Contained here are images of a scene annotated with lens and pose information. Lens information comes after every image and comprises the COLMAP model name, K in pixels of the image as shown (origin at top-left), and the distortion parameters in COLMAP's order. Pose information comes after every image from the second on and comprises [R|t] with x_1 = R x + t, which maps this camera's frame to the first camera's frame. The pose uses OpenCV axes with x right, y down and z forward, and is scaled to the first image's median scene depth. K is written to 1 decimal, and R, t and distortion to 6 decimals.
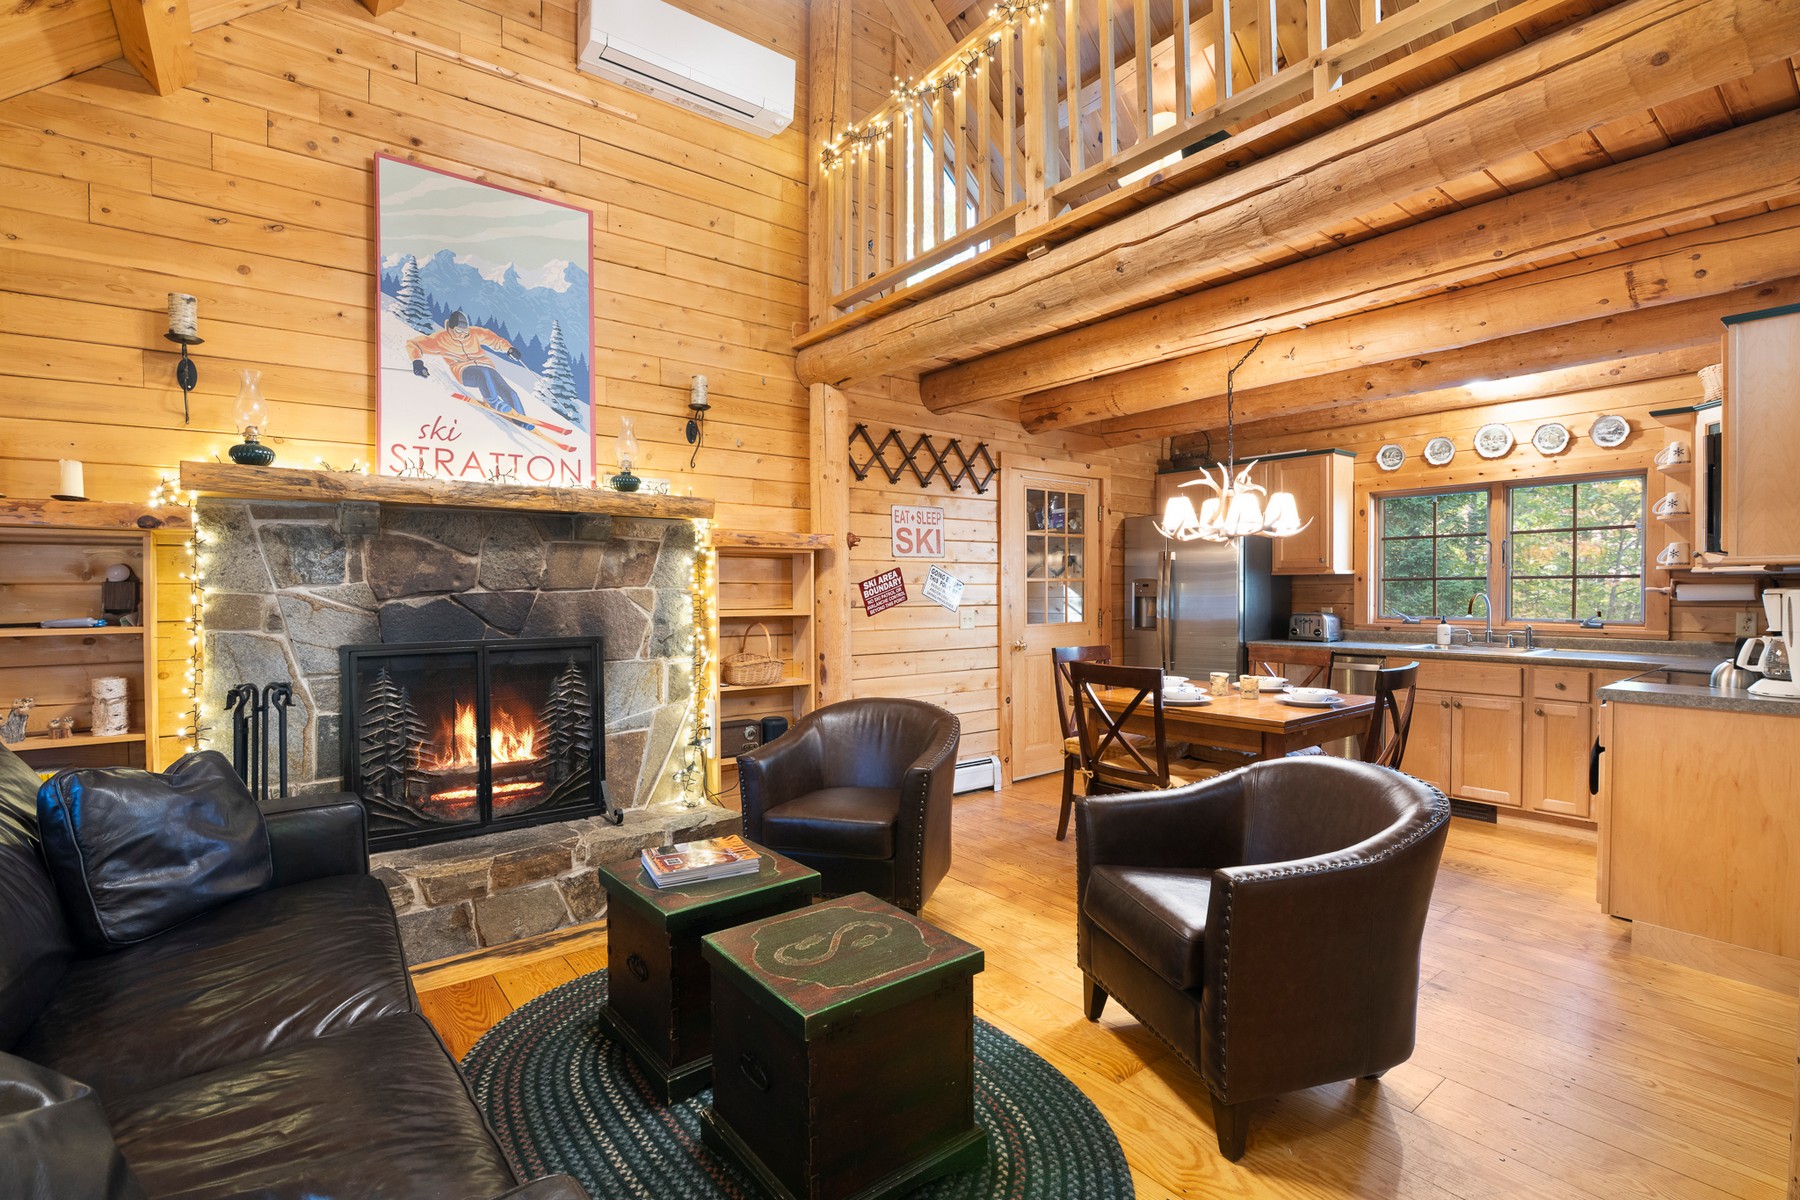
lens RADIAL K [[826.0, 0, 896.9], [0, 826.0, 600.1], [0, 0, 1]] dist [-0.022392, 0.002354]
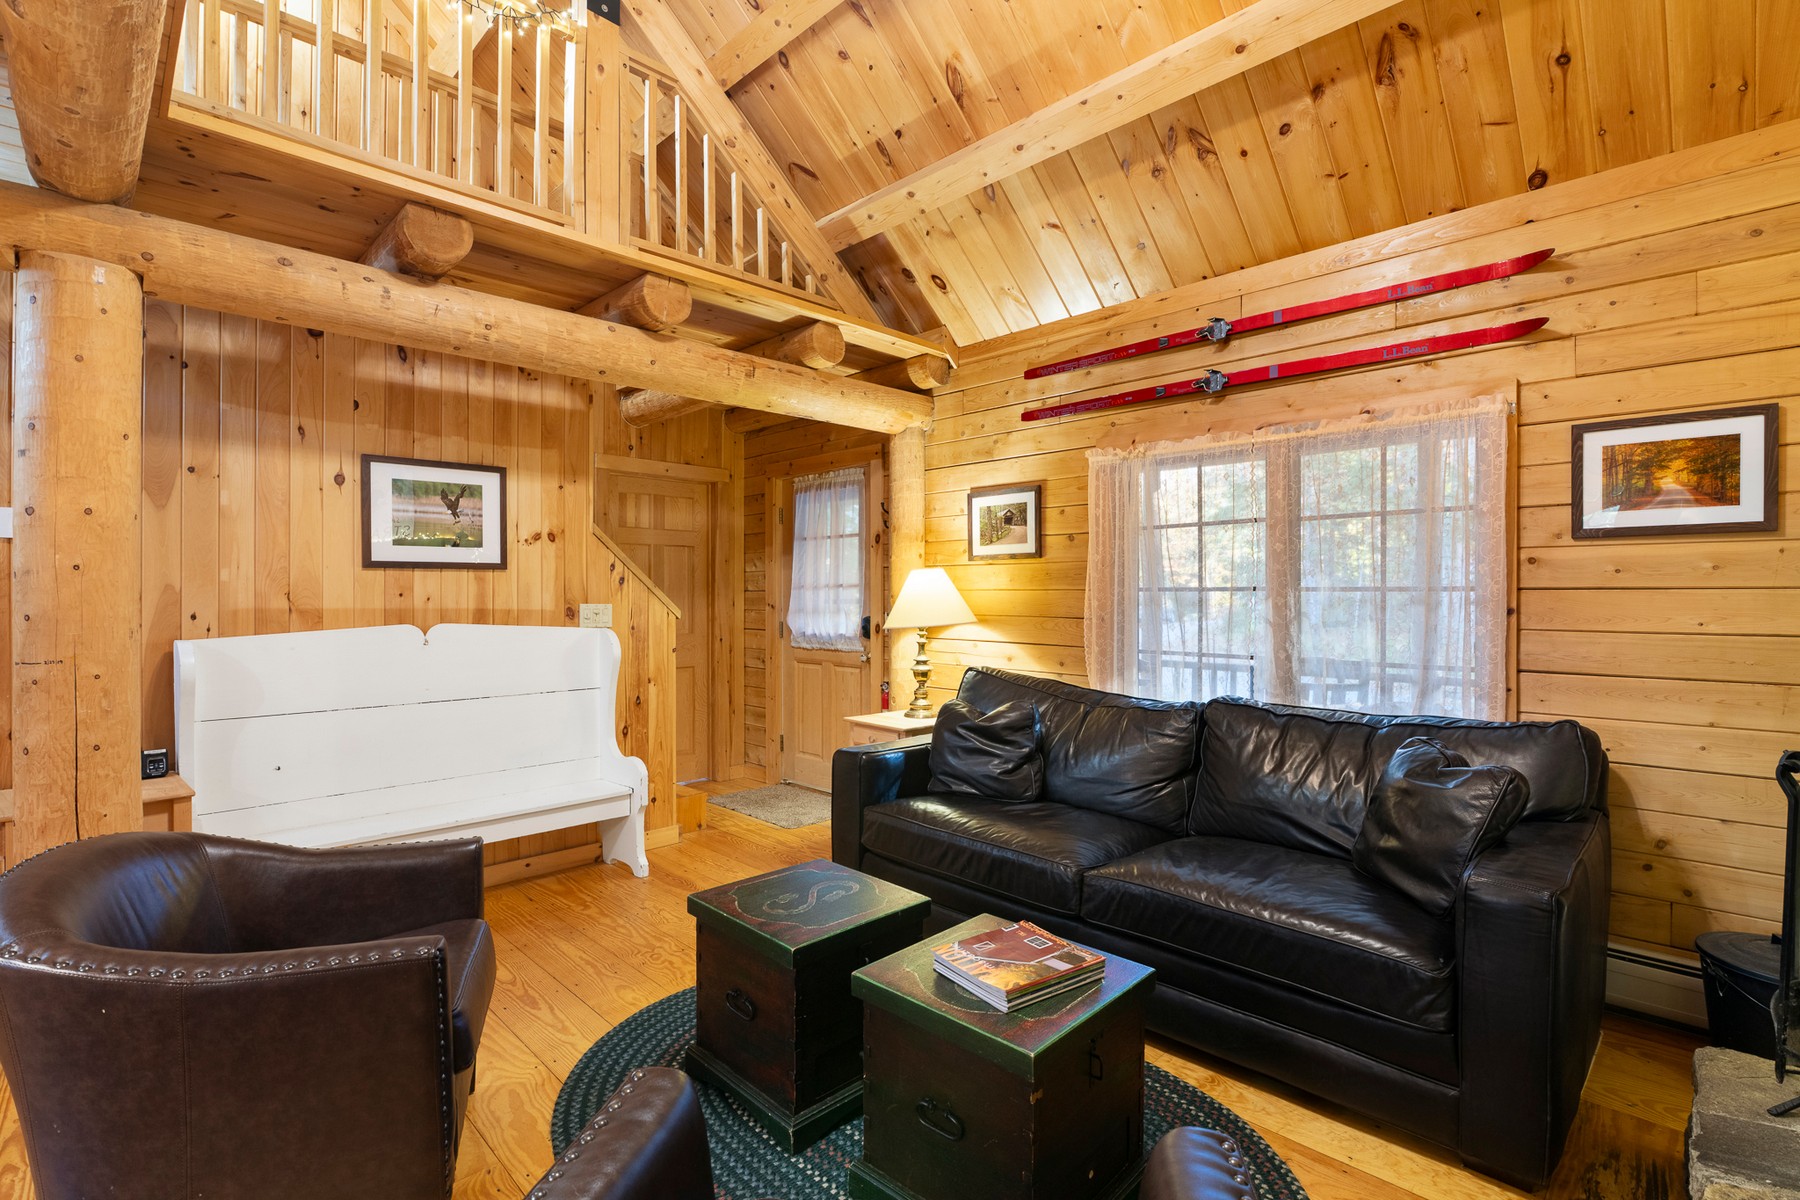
lens RADIAL K [[826.0, 0, 893.9], [0, 826.0, 600.3], [0, 0, 1]] dist [-0.022392, 0.002354]
pose [[-0.993168, 0.002746, -0.116659, -0.028023], [0.000743, 0.999852, 0.017204, -0.014333], [0.116689, 0.017000, -0.993023, 1.123938]]
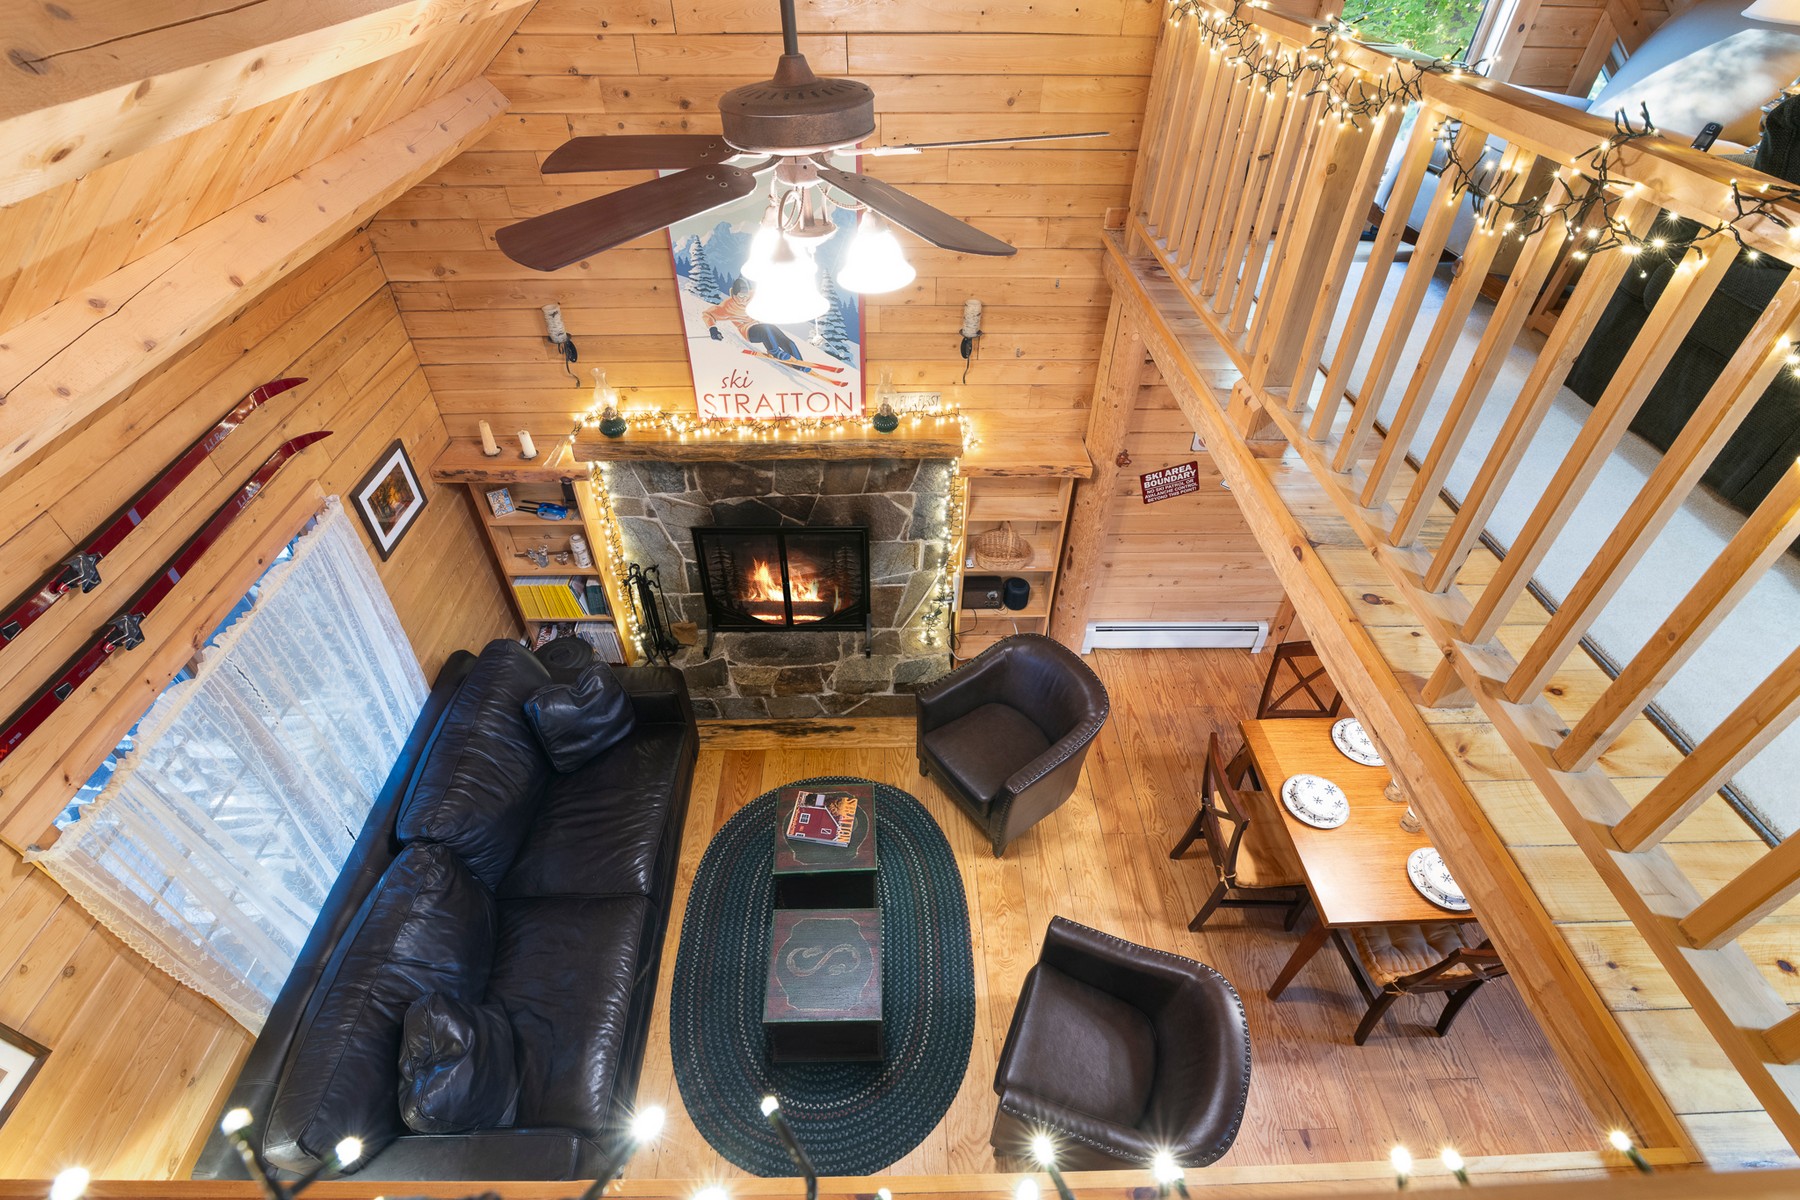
lens RADIAL K [[826.0, 0, 896.5], [0, 826.0, 602.7], [0, 0, 1]] dist [-0.022392, 0.002354]
pose [[0.802574, 0.408501, -0.434743, 0.266998], [-0.019966, 0.746744, 0.664812, -0.707876], [0.596218, -0.524881, 0.607473, 0.212676]]
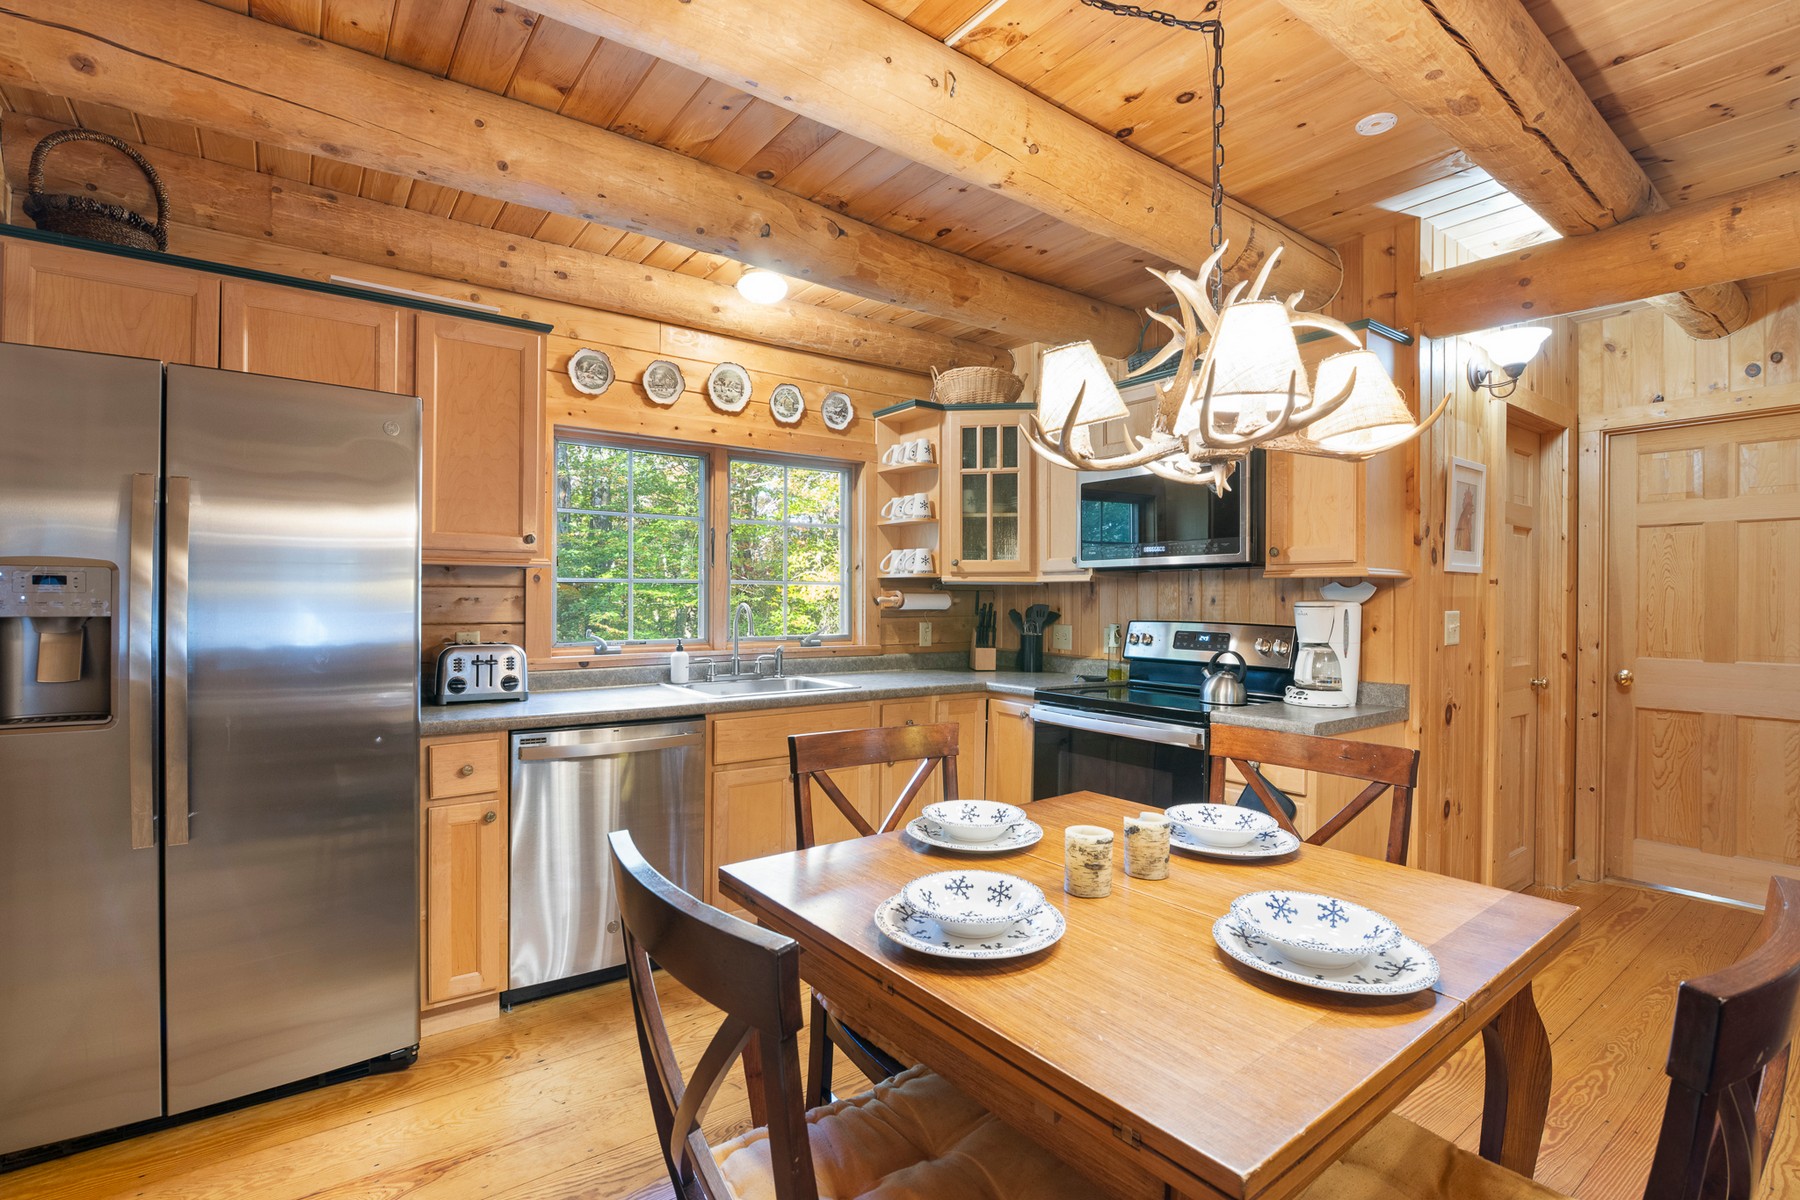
lens RADIAL K [[826.0, 0, 892.0], [0, 826.0, 601.3], [0, 0, 1]] dist [-0.022392, 0.002354]
pose [[0.024906, -0.002048, 0.999688, 0.028828], [0.005902, 0.999981, 0.001902, -0.014713], [-0.999672, 0.005853, 0.024917, 1.140856]]
